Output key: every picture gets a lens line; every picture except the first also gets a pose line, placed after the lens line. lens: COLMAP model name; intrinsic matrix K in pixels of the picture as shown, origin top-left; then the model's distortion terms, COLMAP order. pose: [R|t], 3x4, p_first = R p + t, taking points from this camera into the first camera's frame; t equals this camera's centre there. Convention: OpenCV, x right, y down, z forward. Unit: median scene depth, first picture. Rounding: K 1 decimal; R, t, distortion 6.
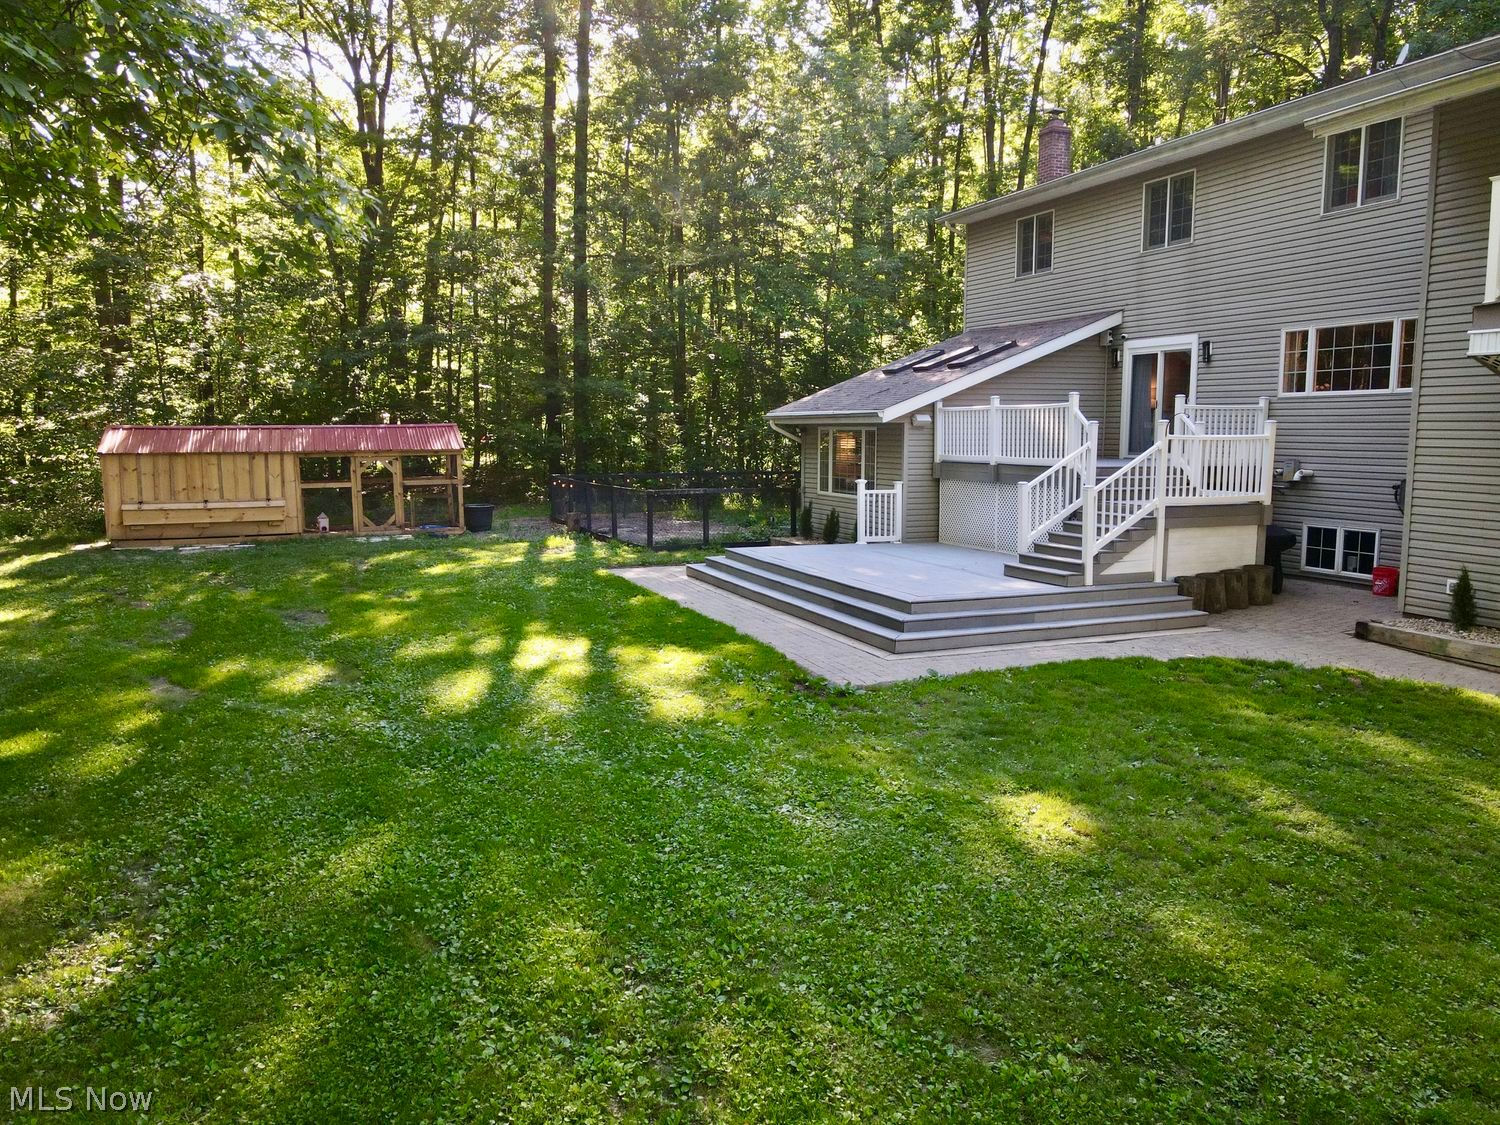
lens RADIAL K [[1098.9, 0, 761.0], [0, 1098.9, 555.8], [0, 0, 1]] dist [-0.009991, 0.063646]
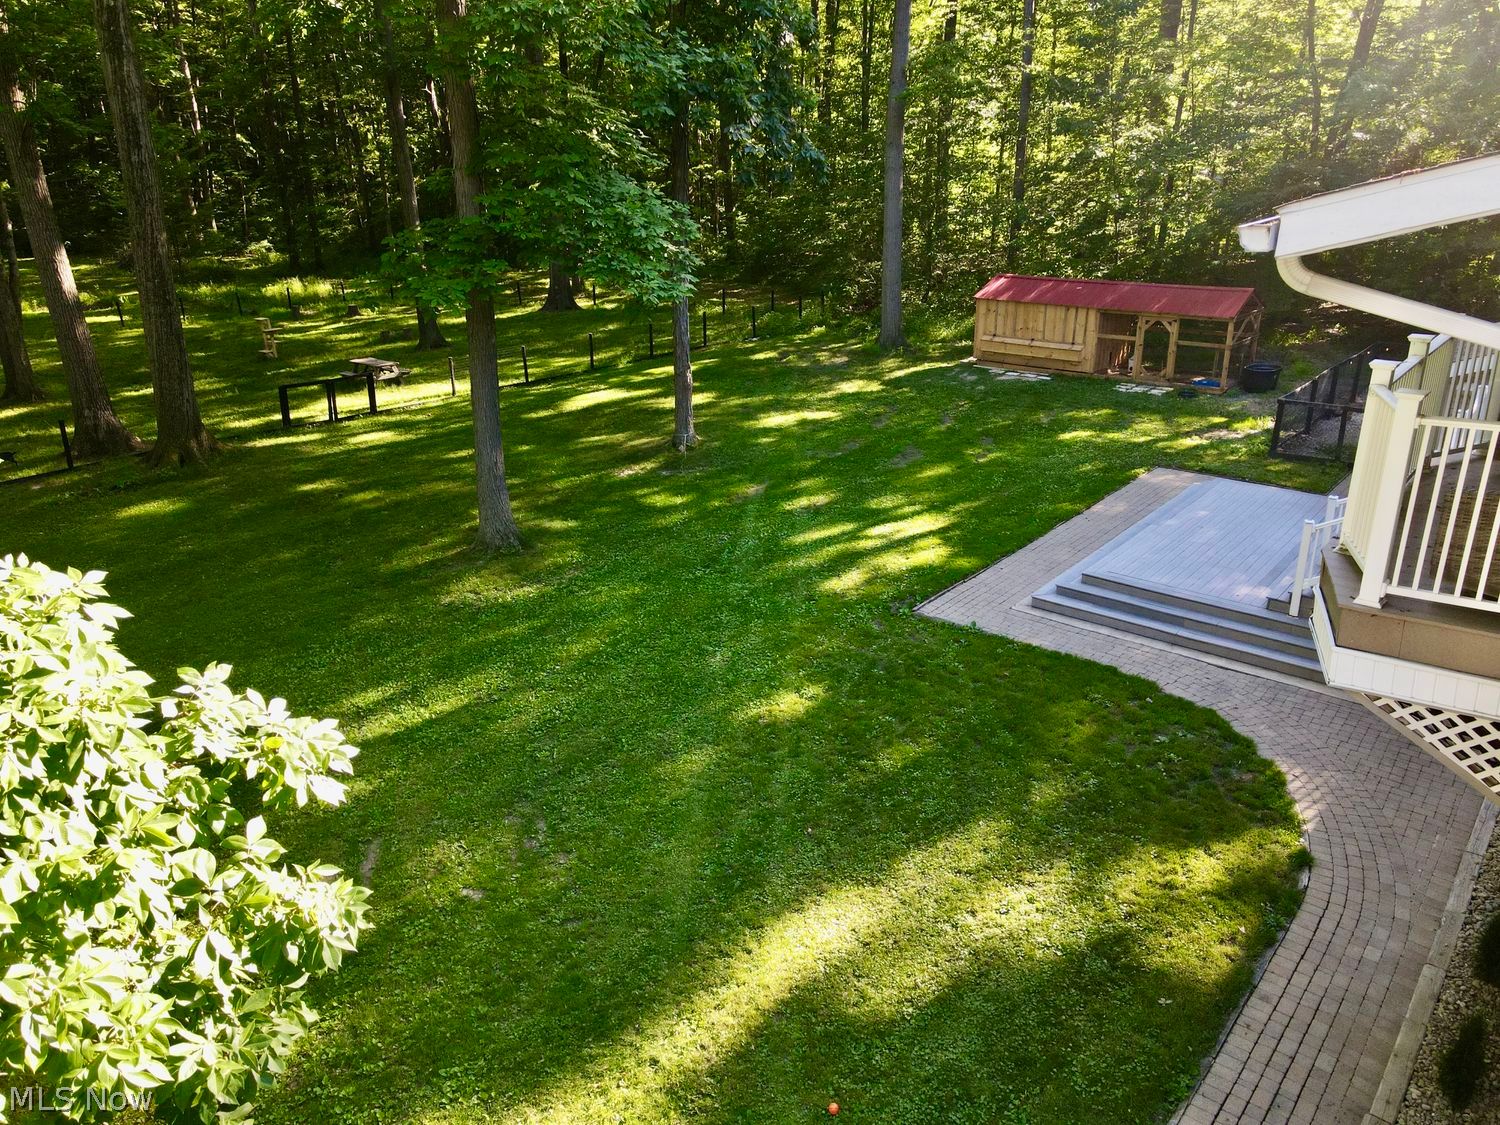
lens RADIAL K [[1098.9, 0, 761.0], [0, 1098.9, 555.8], [0, 0, 1]] dist [-0.009991, 0.063646]
pose [[0.479001, 0.312366, -0.820357, 0.766284], [-0.098620, 0.947778, 0.303301, -0.253024], [0.872257, -0.064378, 0.484792, 0.053301]]
